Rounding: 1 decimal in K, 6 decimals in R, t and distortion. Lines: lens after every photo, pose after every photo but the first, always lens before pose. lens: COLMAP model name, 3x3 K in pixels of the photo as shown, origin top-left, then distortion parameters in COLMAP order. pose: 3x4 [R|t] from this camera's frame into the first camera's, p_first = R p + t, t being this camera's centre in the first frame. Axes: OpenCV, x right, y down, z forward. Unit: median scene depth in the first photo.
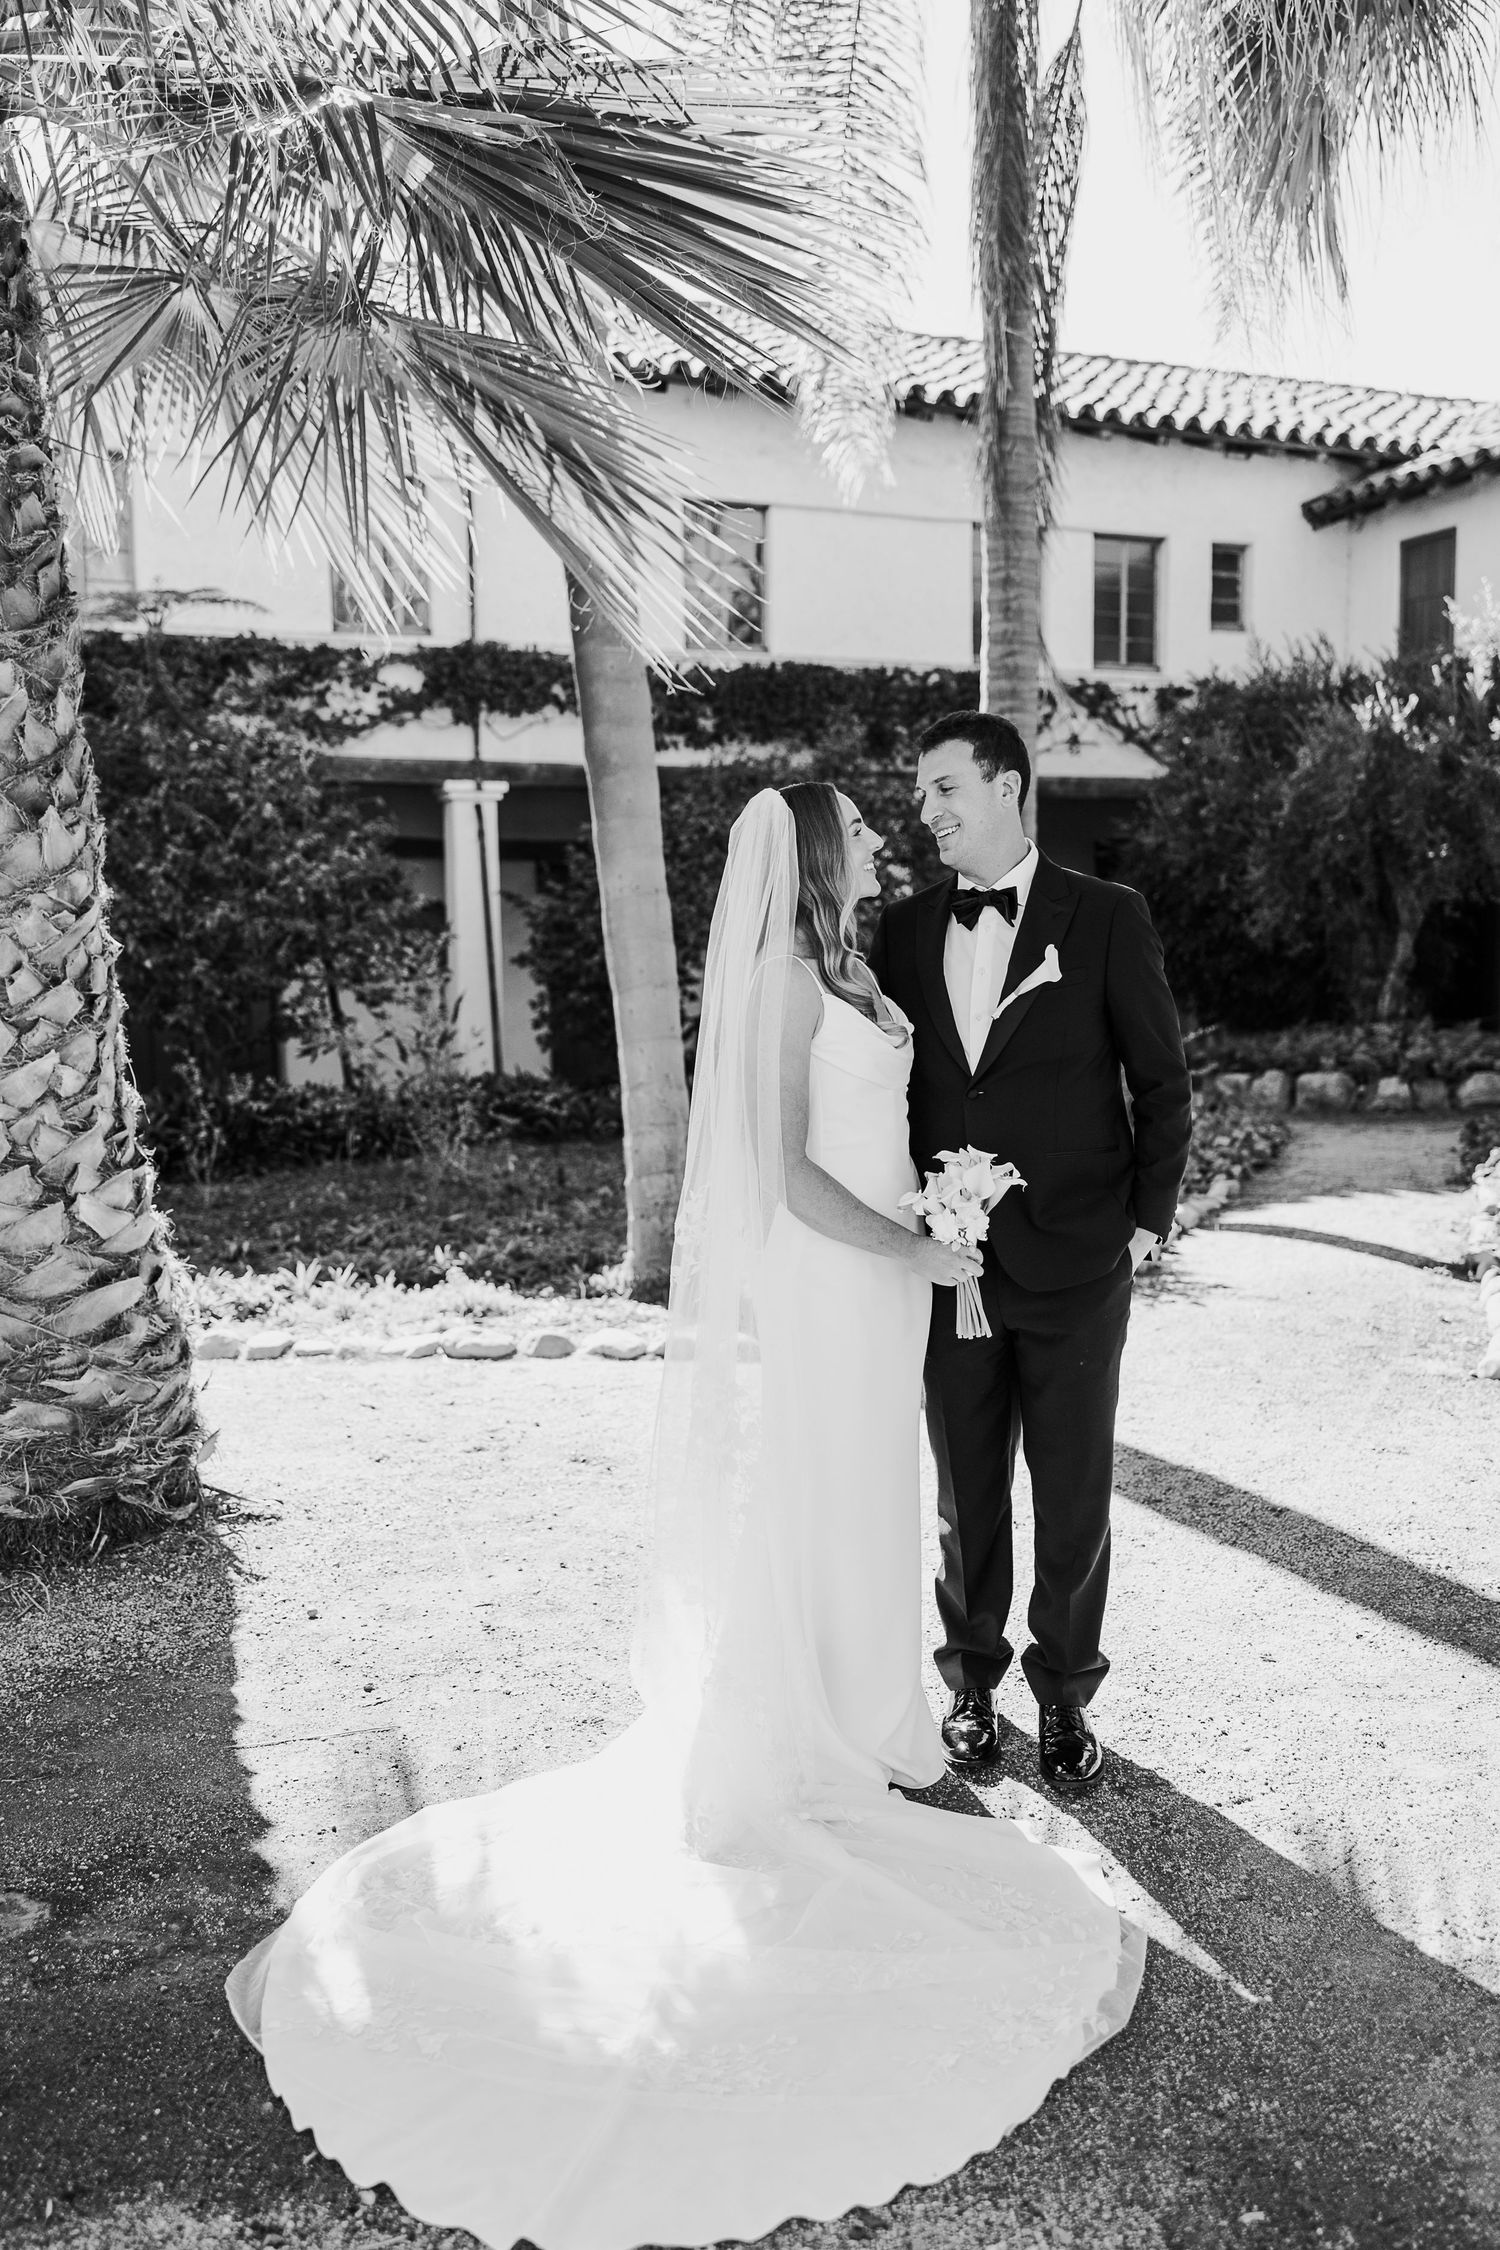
lens RADIAL K [[1872.7, 0, 750.0], [0, 1872.7, 1125.0], [0, 0, 1]] dist [0.004901, -0.002965]
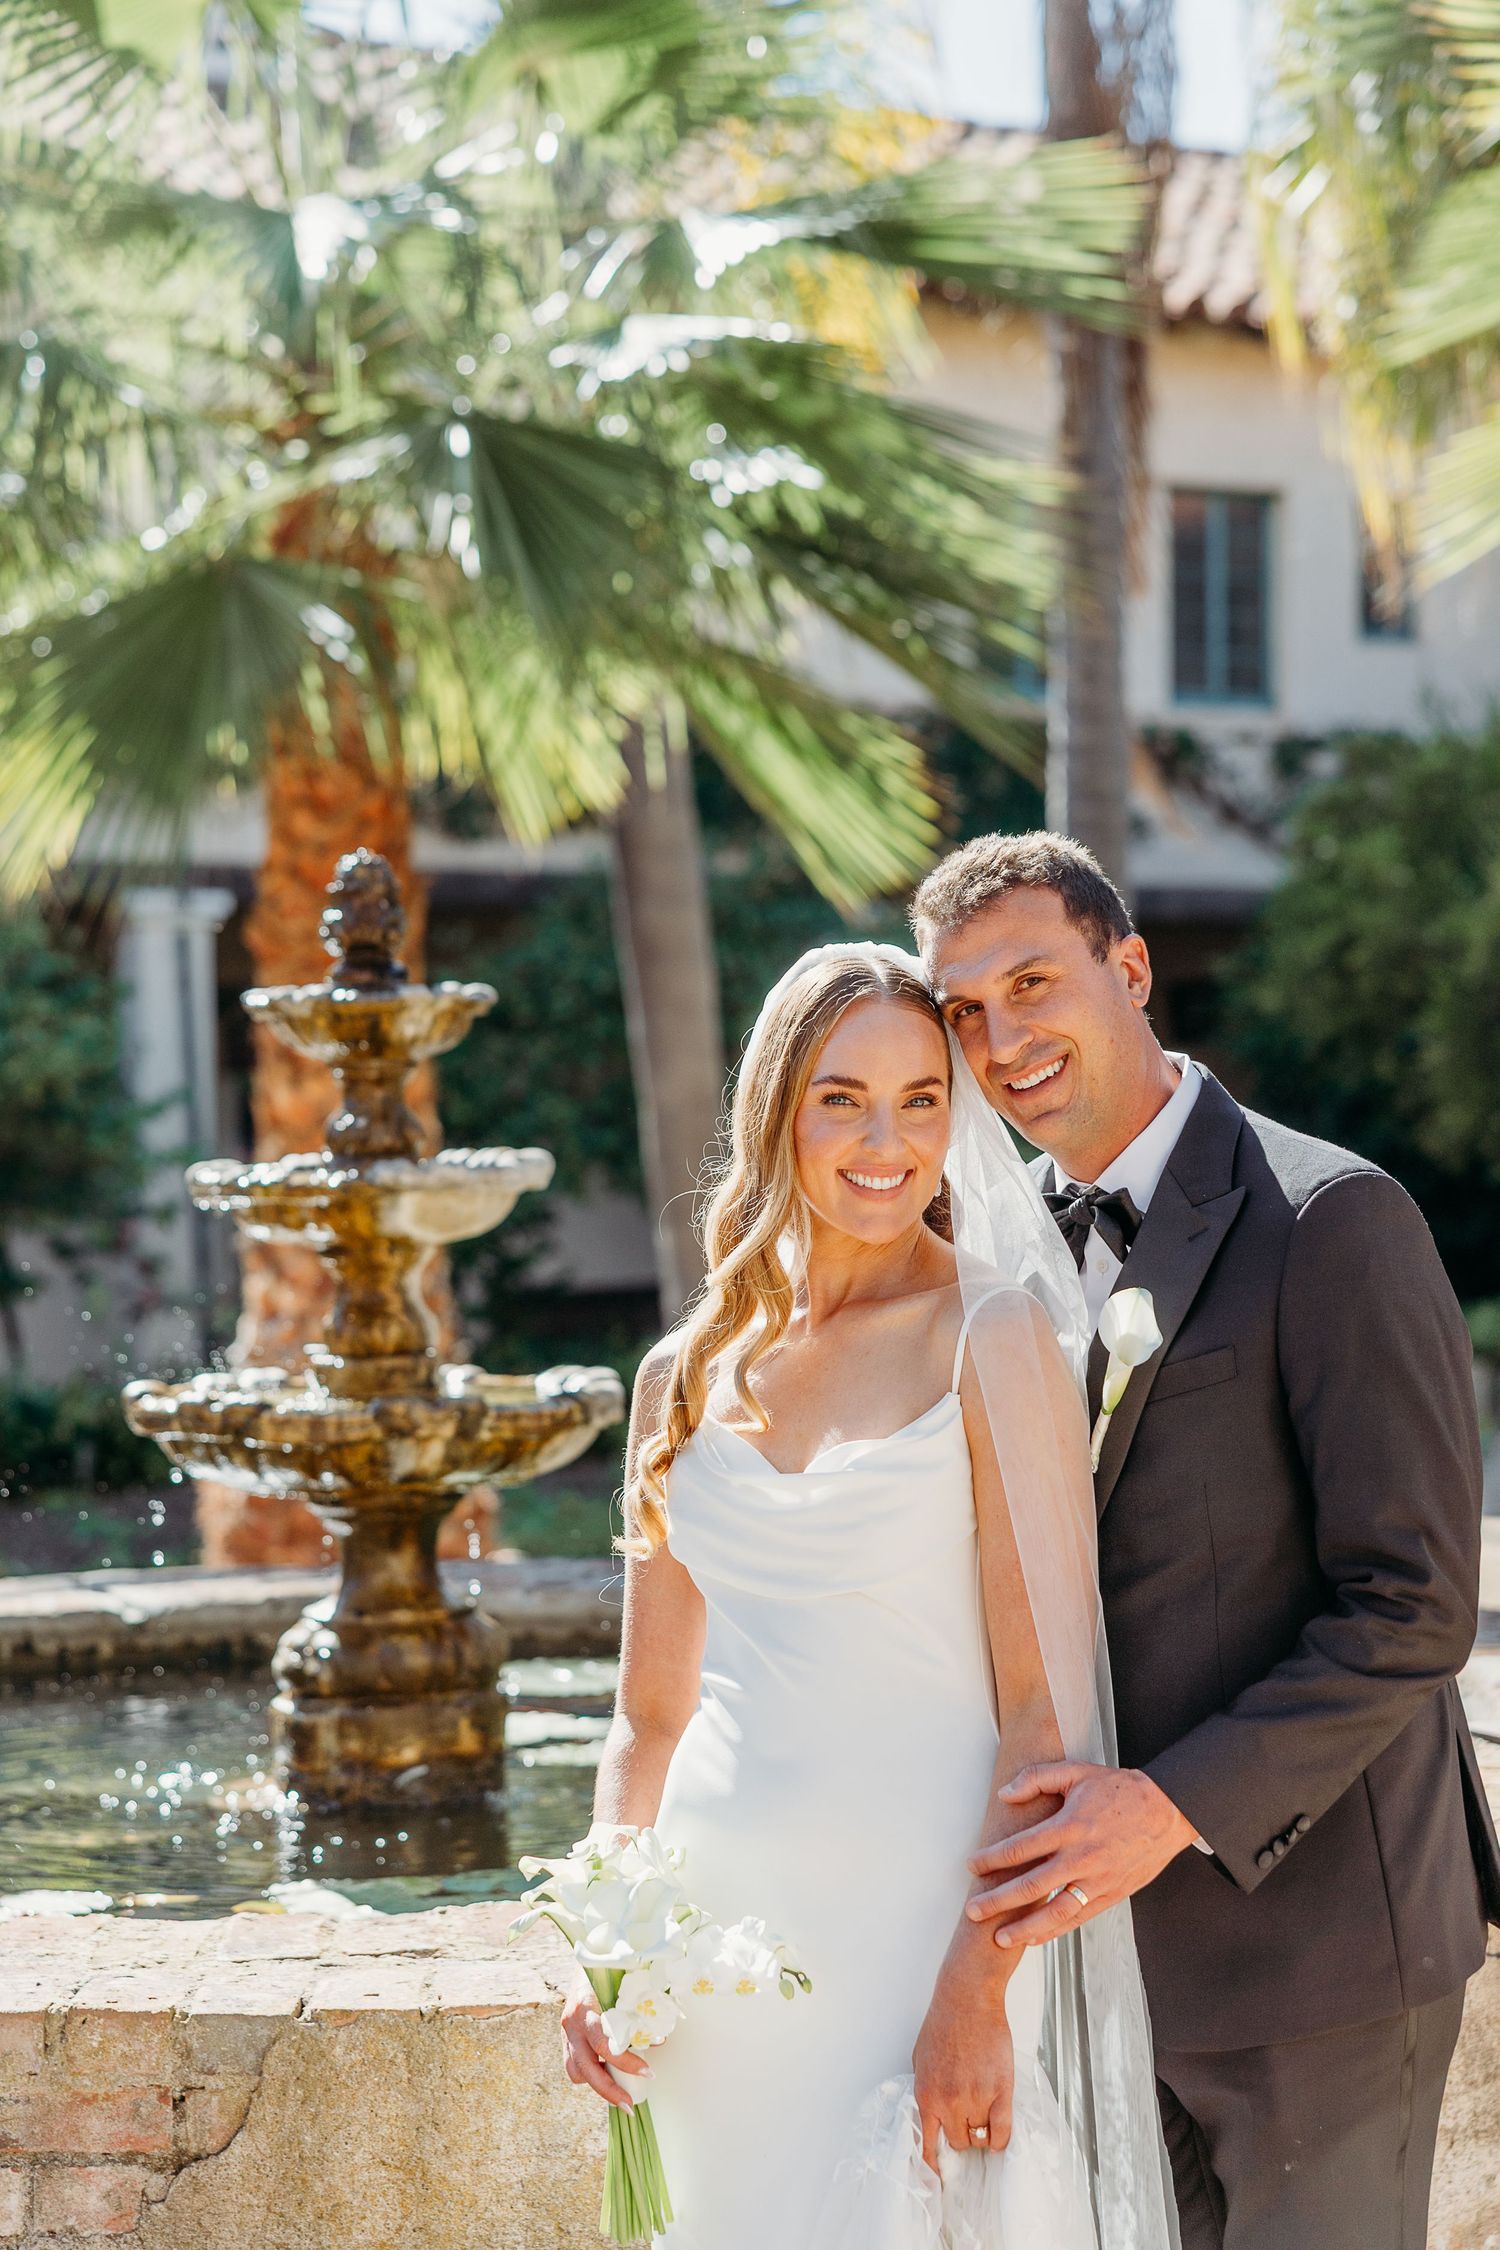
lens RADIAL K [[4458.3, 0, 833.0], [0, 4458.3, 1154.2], [0, 0, 1]] dist [0.092314, -0.678650]
pose [[0.992986, 0.002031, 0.118215, -0.175209], [0.009418, 0.995317, -0.096210, 0.068215], [-0.117857, 0.096648, 0.988316, -0.733748]]
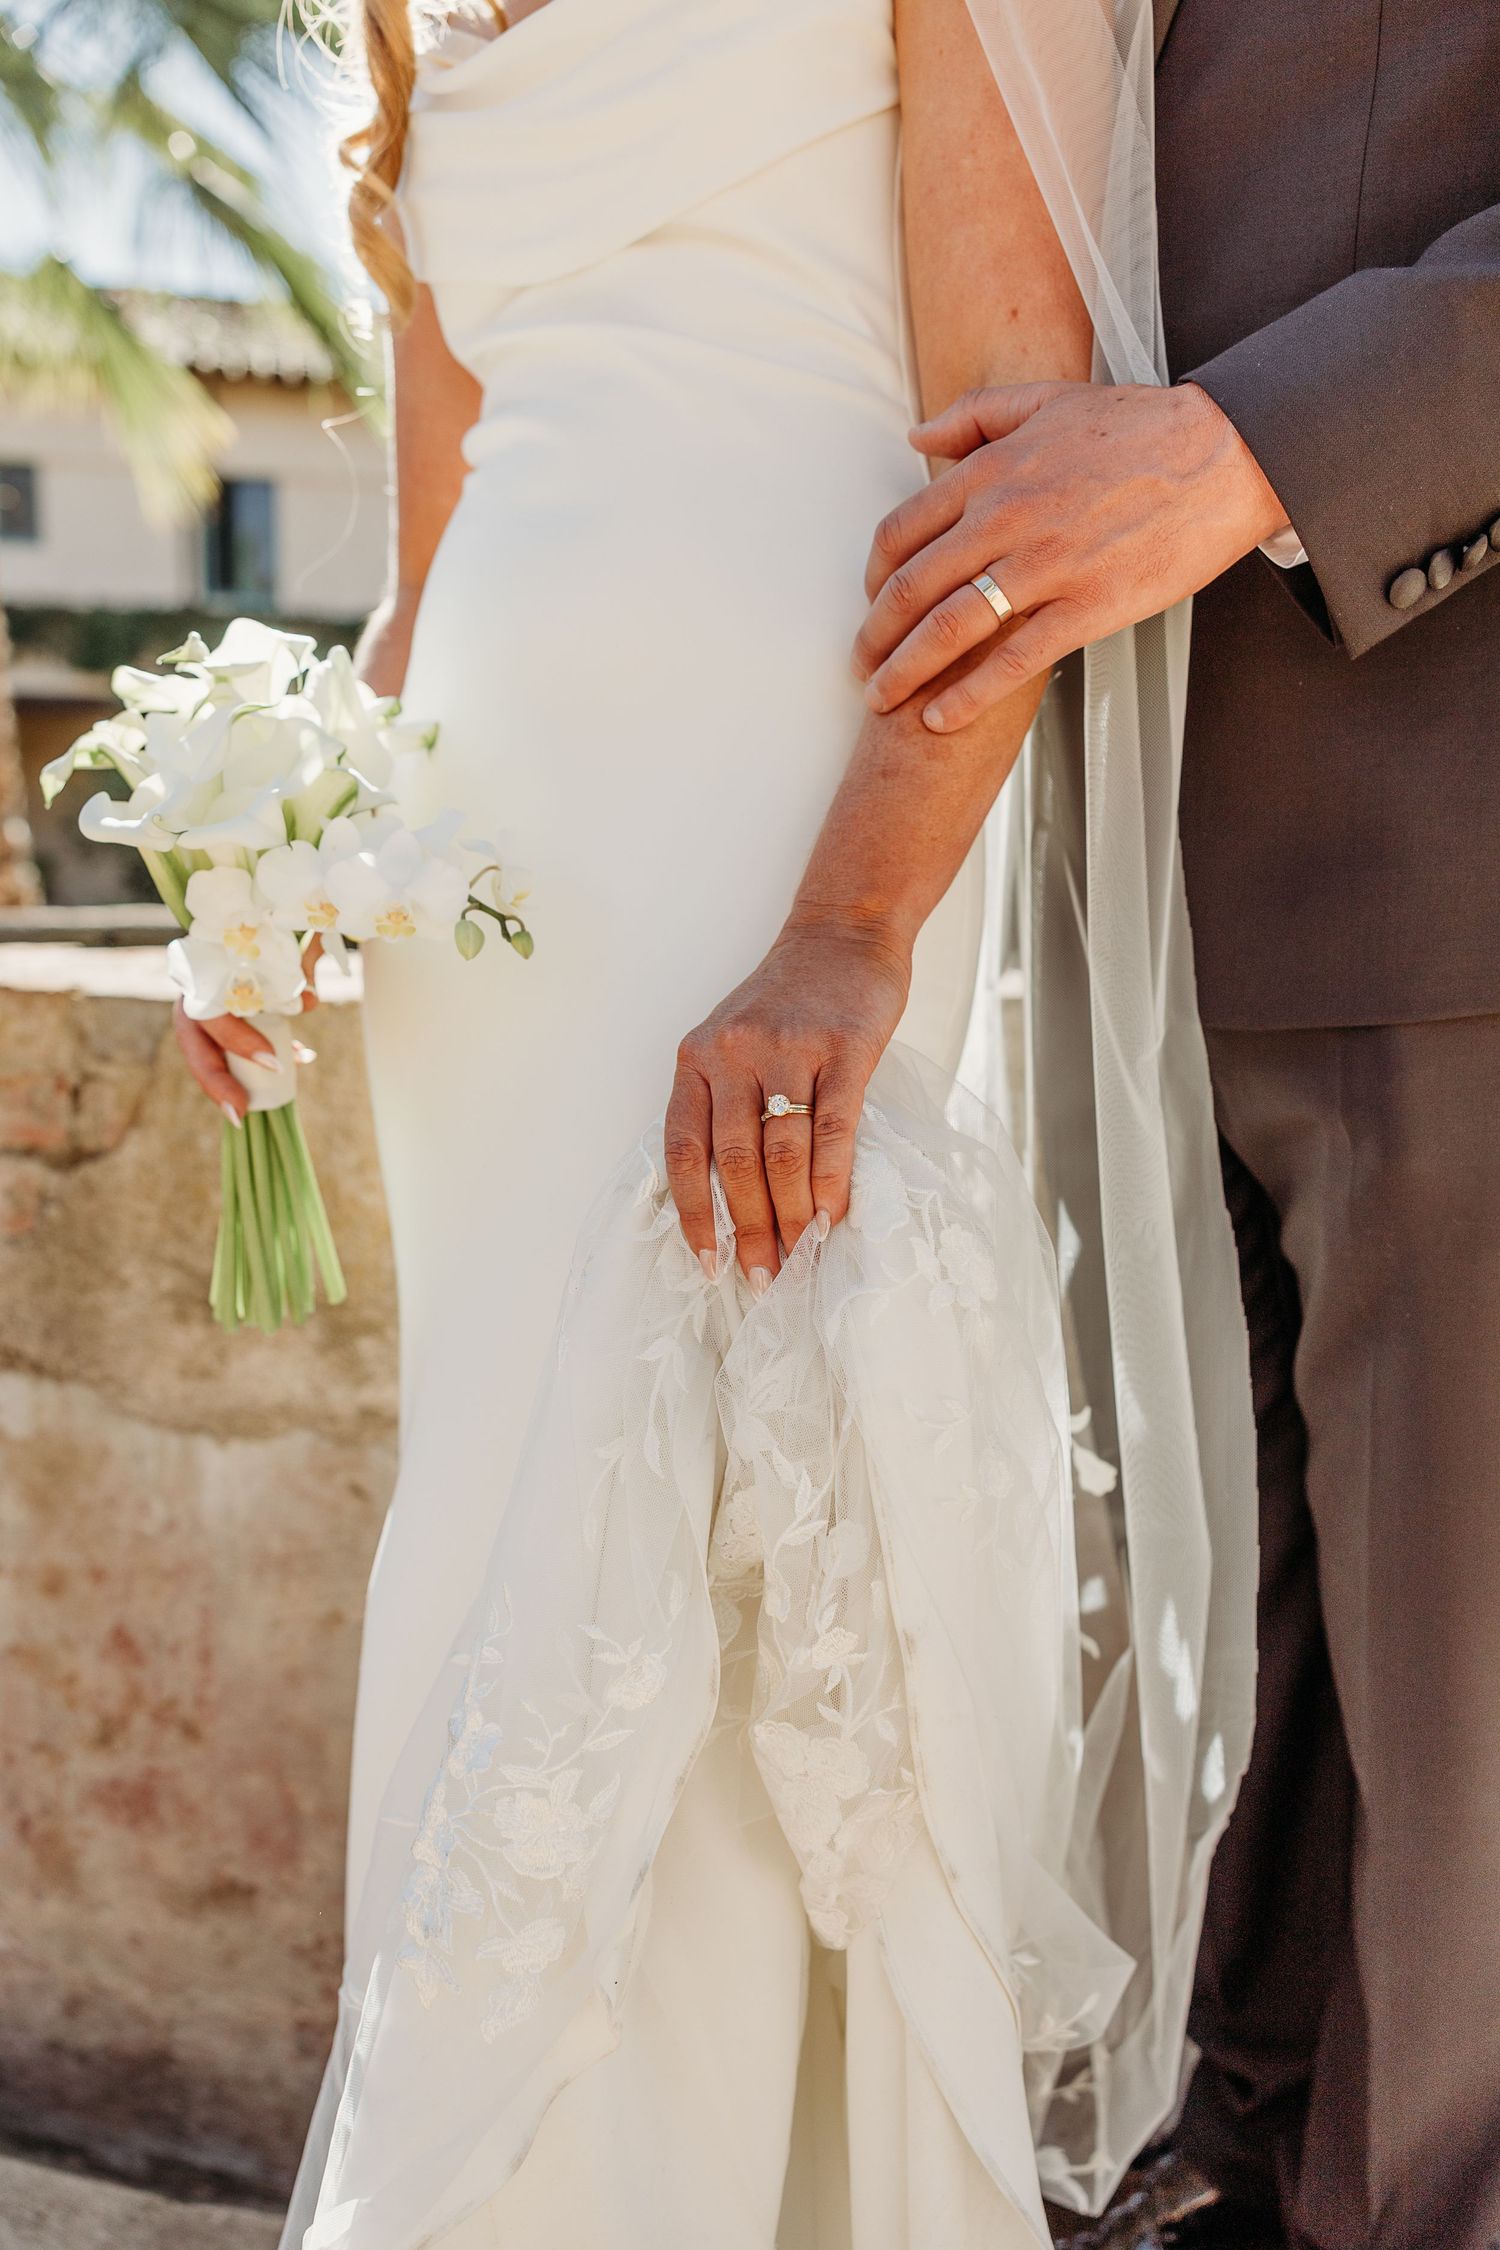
lens RADIAL K [[1872.7, 0, 750.0], [0, 1872.7, 1125.0], [0, 0, 1]] dist [0.004901, -0.002965]
pose [[0.987839, 0.045505, -0.148673, -0.119880], [-0.037708, 0.997782, 0.054849, 0.101900], [0.150840, -0.048576, 0.987364, -0.489711]]
